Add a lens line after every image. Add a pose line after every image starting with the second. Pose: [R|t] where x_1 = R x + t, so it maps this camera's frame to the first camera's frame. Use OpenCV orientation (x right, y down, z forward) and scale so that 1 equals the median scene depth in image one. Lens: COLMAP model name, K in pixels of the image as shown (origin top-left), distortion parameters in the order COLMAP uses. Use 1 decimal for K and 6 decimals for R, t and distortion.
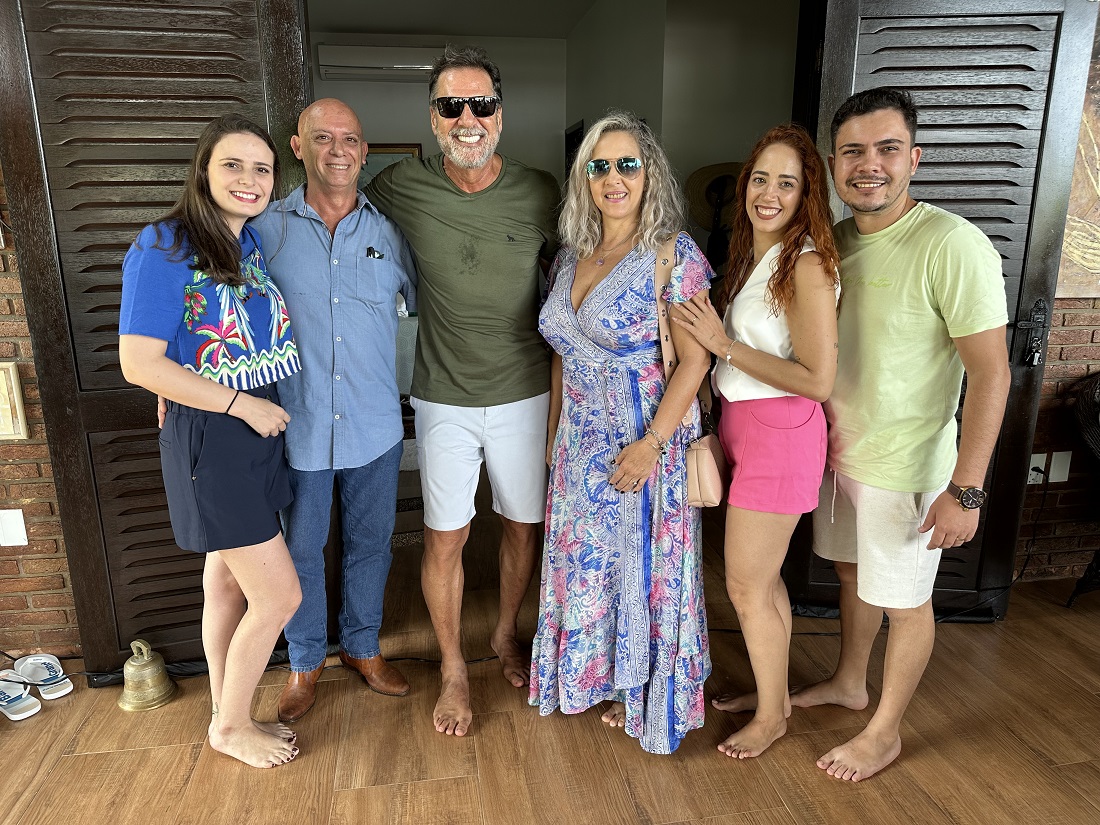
lens RADIAL K [[791.1, 0, 544.6], [0, 791.1, 411.9], [0, 0, 1]] dist [-0.020272, 0.008113]
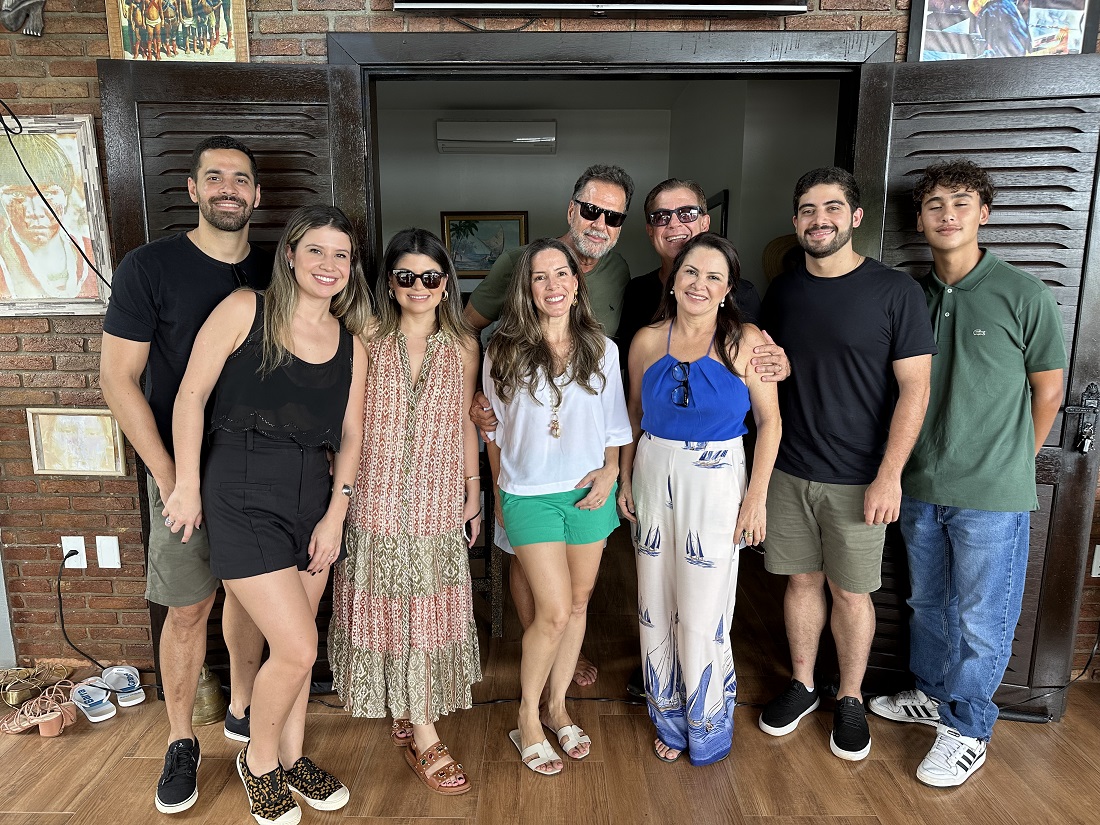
lens RADIAL K [[791.1, 0, 544.6], [0, 791.1, 411.9], [0, 0, 1]] dist [-0.020272, 0.008113]
pose [[0.985829, 0.037995, -0.163394, 0.138477], [-0.048806, 0.996840, -0.062670, -0.017149], [0.160496, 0.069756, 0.984568, -0.051877]]
